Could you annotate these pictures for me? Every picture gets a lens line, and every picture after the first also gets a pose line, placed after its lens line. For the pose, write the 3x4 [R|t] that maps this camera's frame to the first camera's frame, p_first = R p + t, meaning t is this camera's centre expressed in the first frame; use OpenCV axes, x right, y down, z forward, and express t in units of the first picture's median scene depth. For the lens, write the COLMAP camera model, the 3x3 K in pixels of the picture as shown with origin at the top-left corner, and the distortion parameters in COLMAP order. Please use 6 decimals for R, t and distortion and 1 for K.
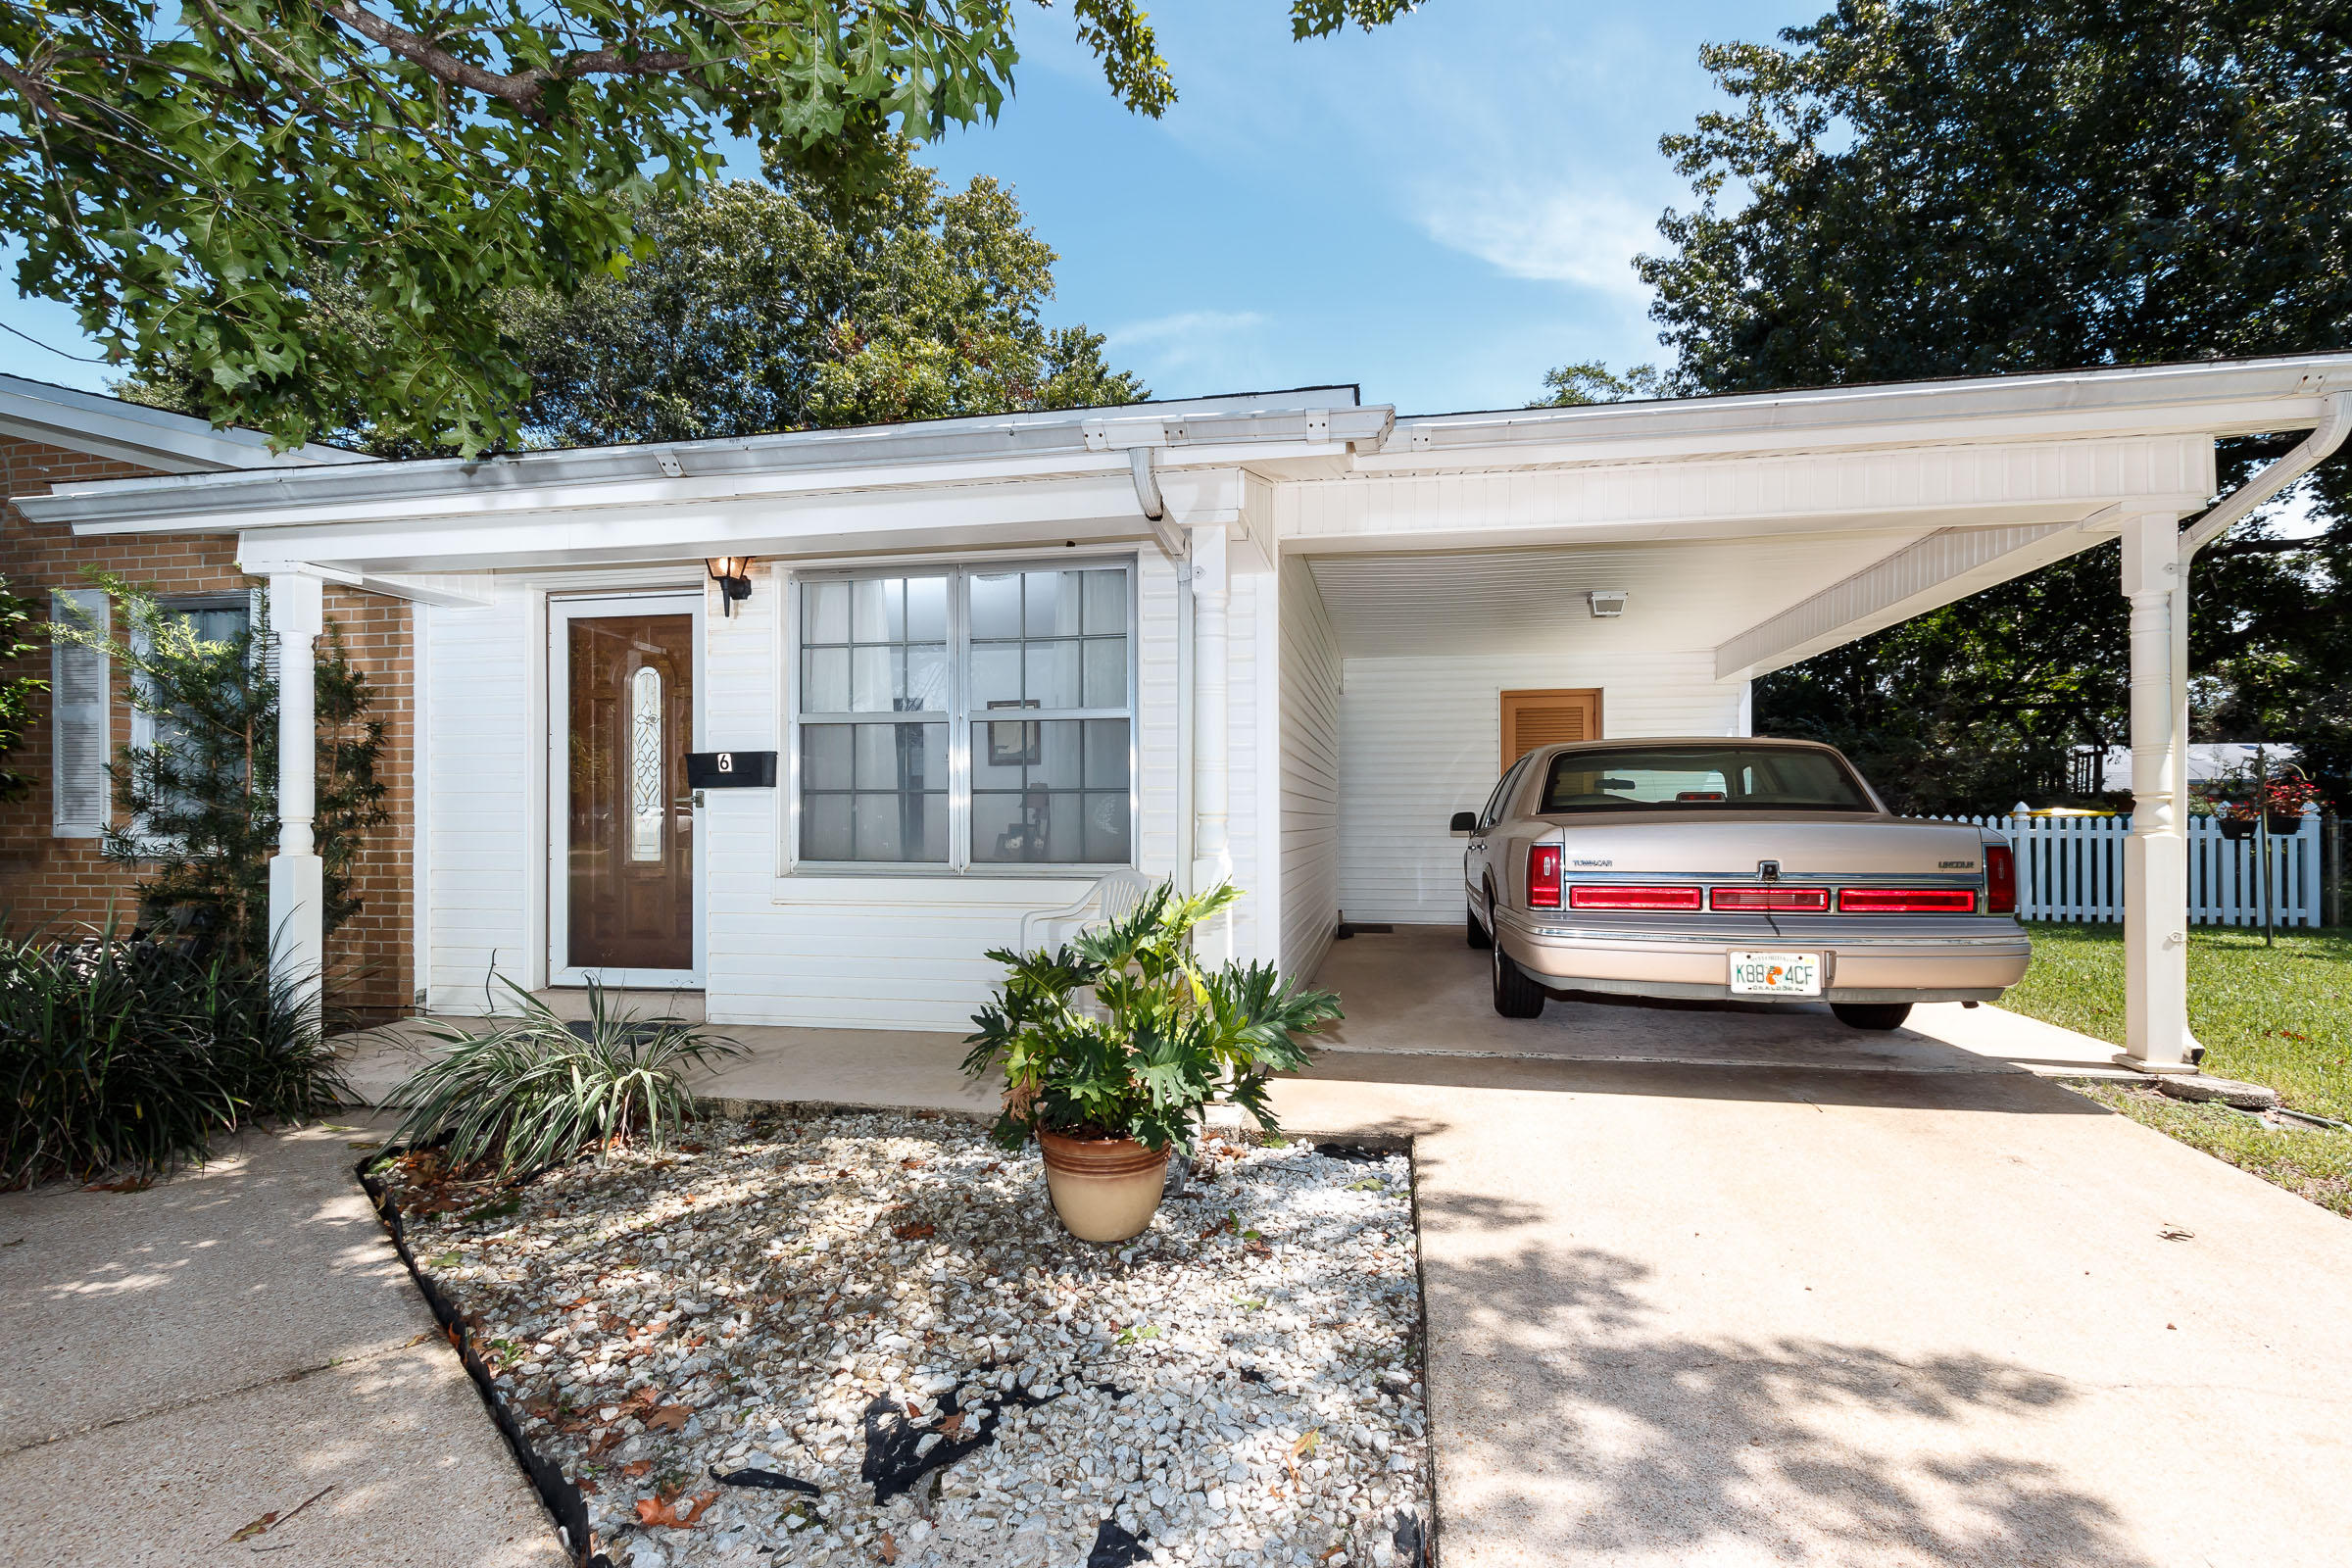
lens RADIAL K [[1076.8, 0, 1158.8], [0, 1076.8, 789.2], [0, 0, 1]] dist [-0.001805, -0.000333]
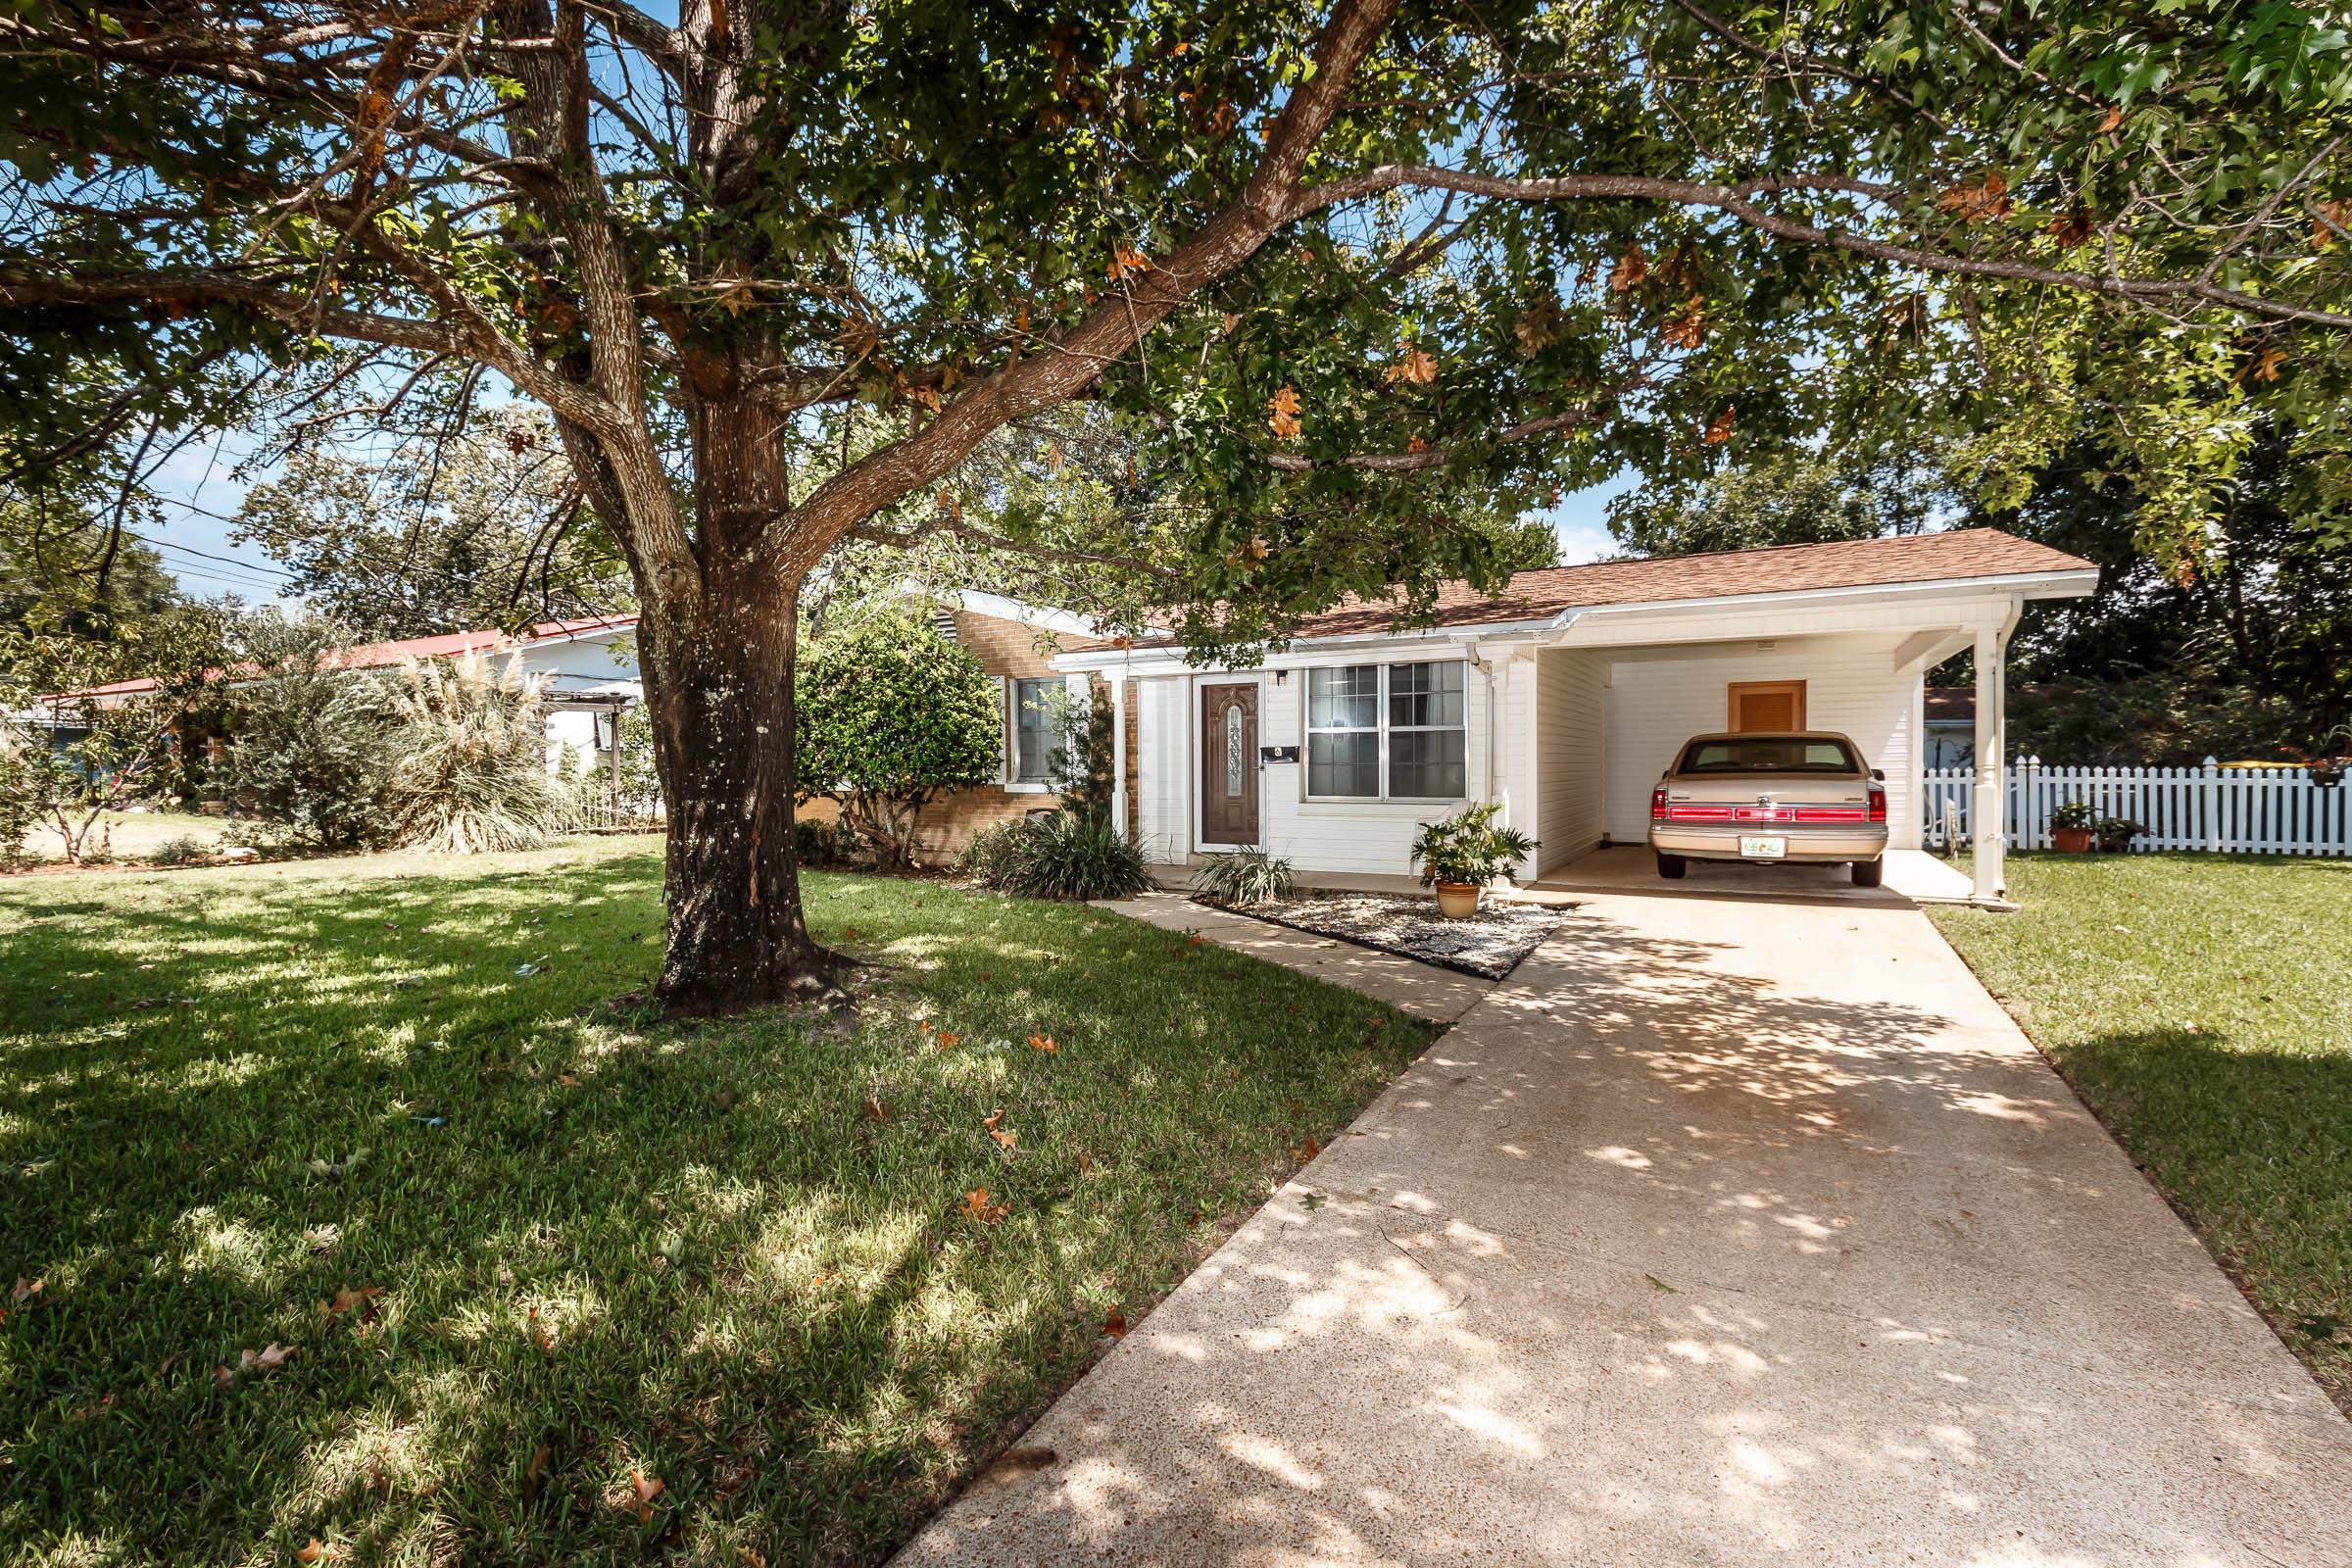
lens RADIAL K [[1076.8, 0, 1158.8], [0, 1076.8, 789.2], [0, 0, 1]] dist [-0.001805, -0.000333]
pose [[0.955723, 0.002739, -0.294256, 0.021190], [0.012552, 0.998667, 0.050065, -0.060436], [0.294000, -0.051542, 0.954415, -1.182482]]
